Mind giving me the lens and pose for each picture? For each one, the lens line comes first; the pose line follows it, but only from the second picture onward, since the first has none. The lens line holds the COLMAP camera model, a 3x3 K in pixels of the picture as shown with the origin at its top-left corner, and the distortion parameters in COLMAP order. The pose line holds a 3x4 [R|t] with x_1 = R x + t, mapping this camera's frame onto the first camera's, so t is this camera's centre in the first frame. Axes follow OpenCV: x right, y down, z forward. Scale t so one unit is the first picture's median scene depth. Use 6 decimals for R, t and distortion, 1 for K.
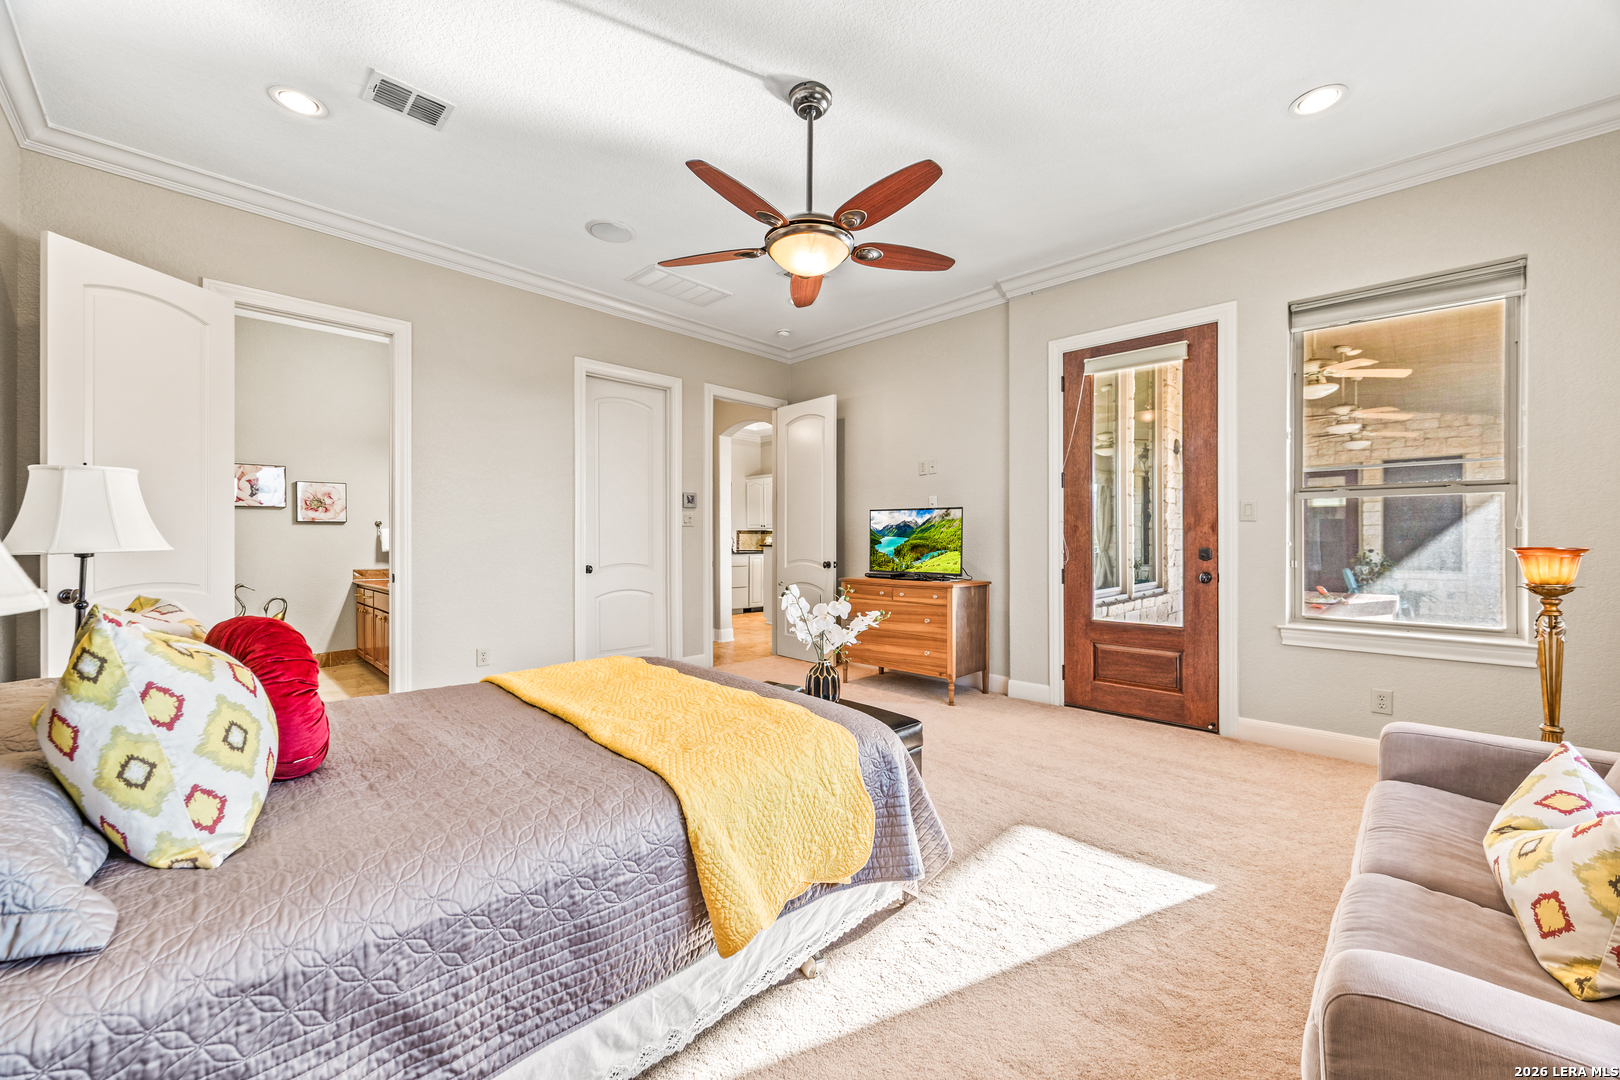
lens RADIAL K [[623.9, 0, 812.5], [0, 623.9, 543.1], [0, 0, 1]] dist [-0.000529, 0.000012]
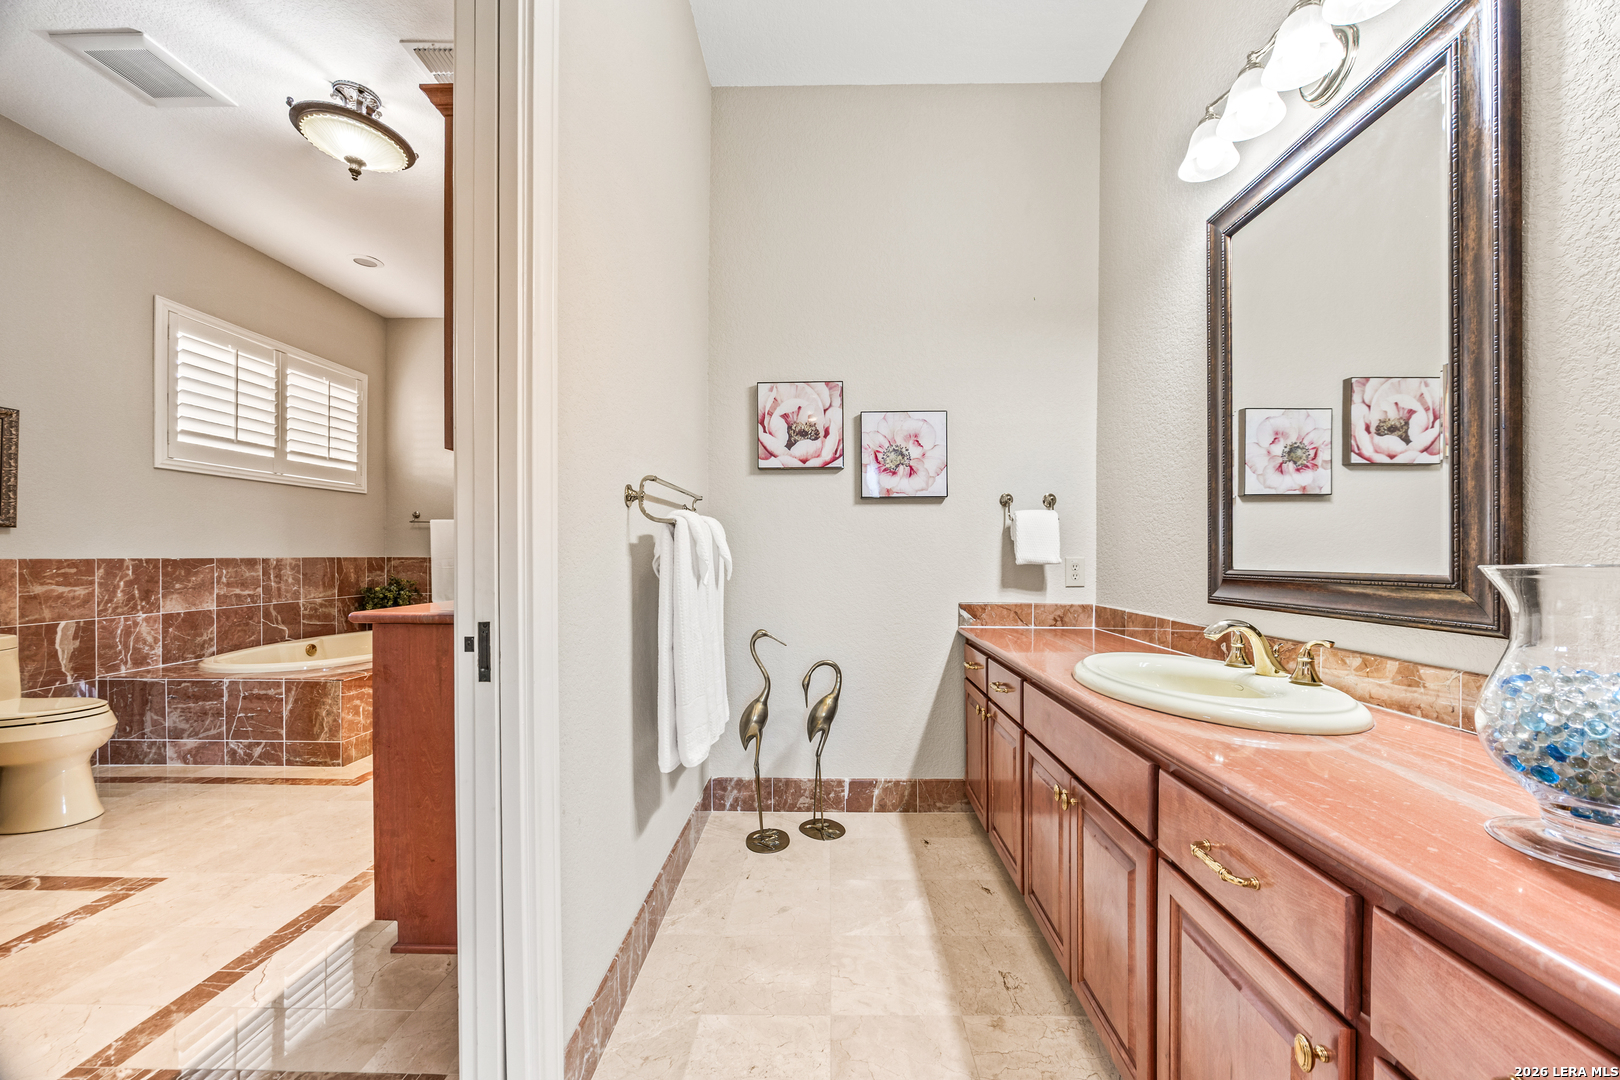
lens RADIAL K [[623.9, 0, 811.3], [0, 623.9, 549.1], [0, 0, 1]] dist [-0.000529, 0.000012]
pose [[0.688208, -0.000661, -0.725513, -0.492577], [-0.003668, 0.999984, -0.004390, 0.006107], [0.725504, 0.005683, 0.688194, 0.625059]]
